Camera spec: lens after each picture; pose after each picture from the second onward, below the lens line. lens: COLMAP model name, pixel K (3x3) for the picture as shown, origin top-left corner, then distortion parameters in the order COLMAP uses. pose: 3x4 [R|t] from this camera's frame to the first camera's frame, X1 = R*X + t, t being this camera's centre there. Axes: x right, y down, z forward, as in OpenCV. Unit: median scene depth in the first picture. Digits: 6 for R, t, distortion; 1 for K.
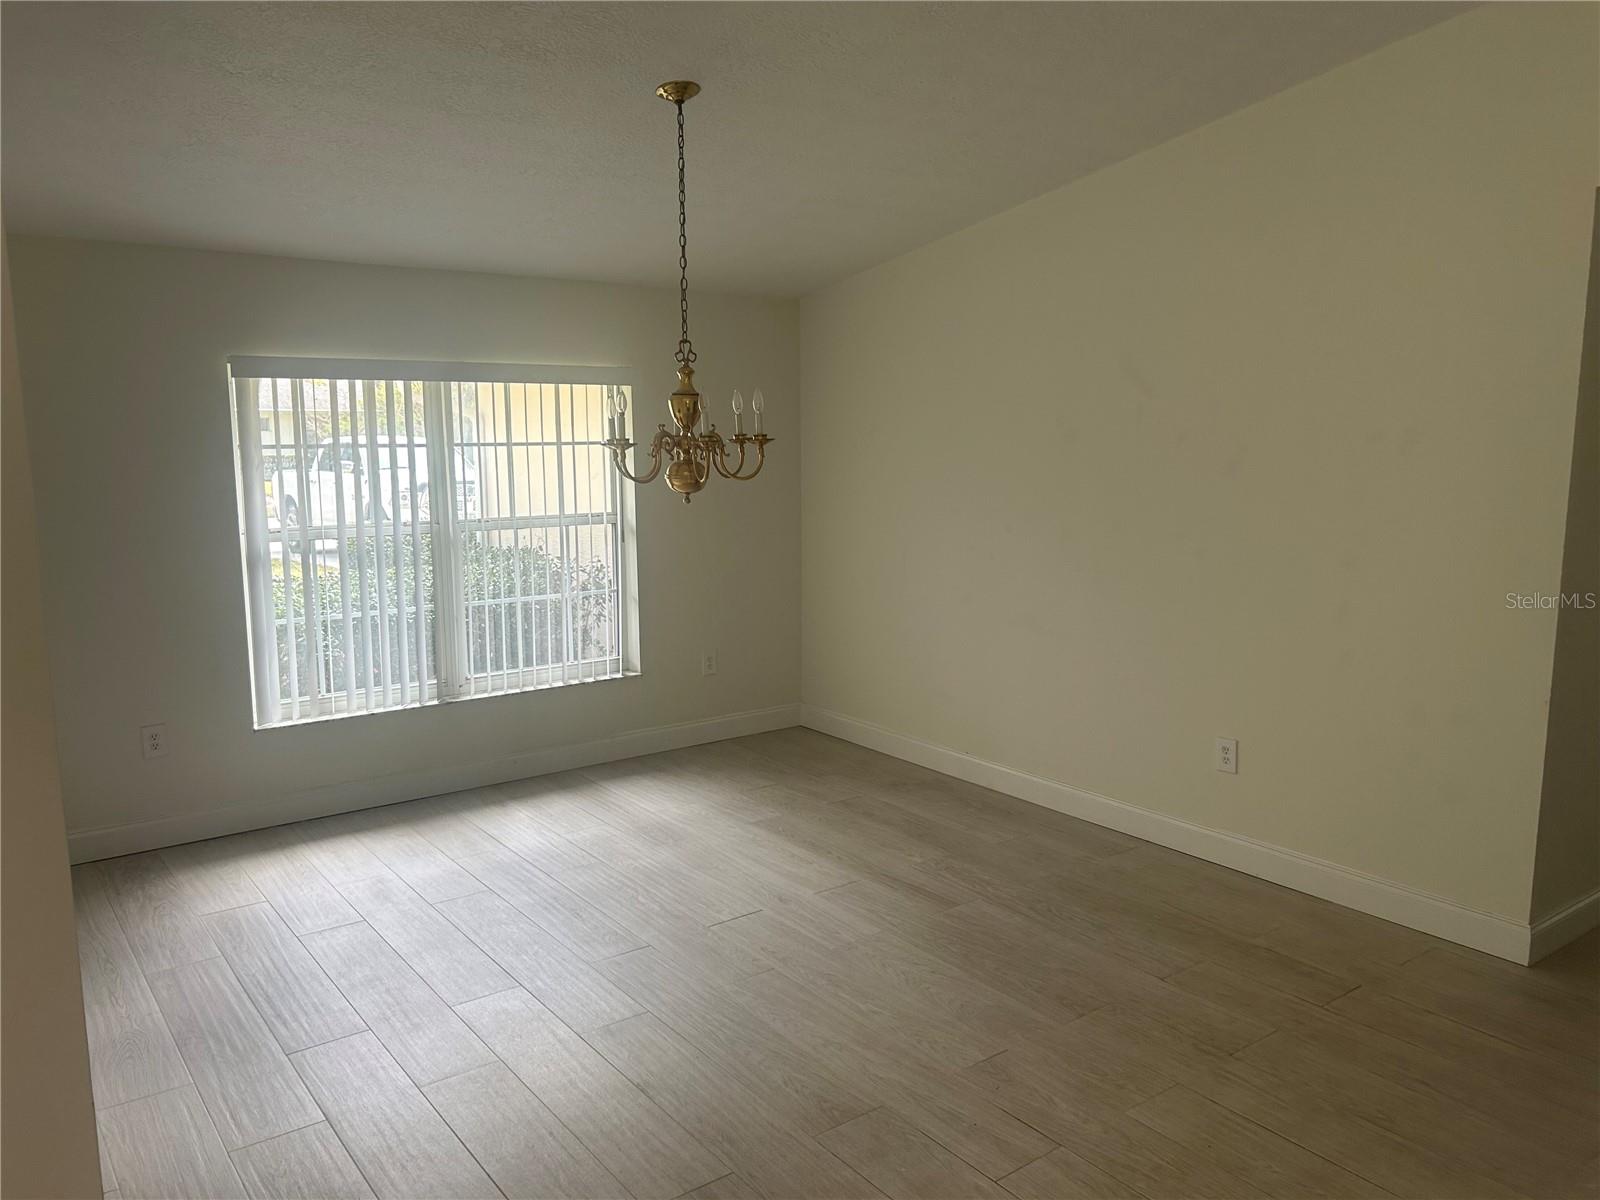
lens RADIAL K [[1207.9, 0, 800.0], [0, 1207.9, 600.0], [0, 0, 1]] dist [0.077450, 0.000058]
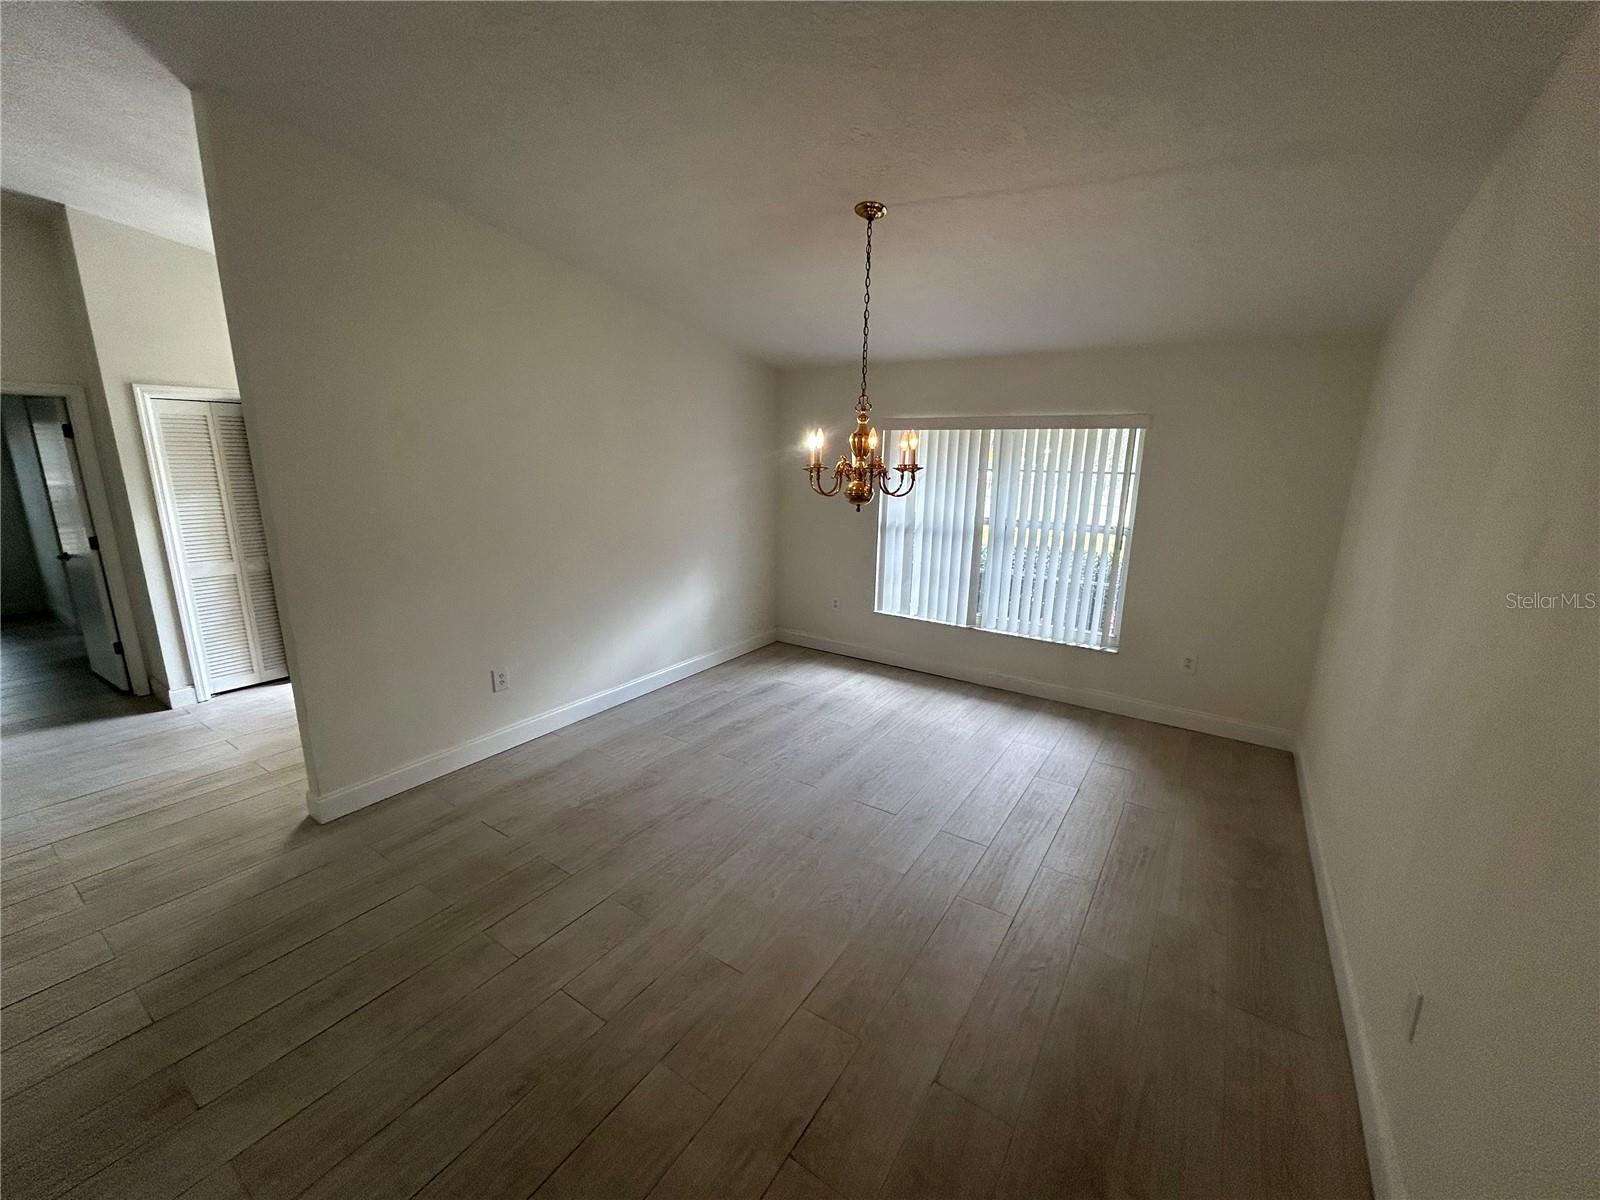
lens RADIAL K [[640.2, 0, 800.5], [0, 640.2, 590.1], [0, 0, 1]] dist [-0.001224, -0.000416]
pose [[0.329458, 0.207966, -0.920982, 0.449573], [-0.155239, 0.974097, 0.164427, -0.077314], [0.931321, 0.088800, 0.353208, 0.512219]]
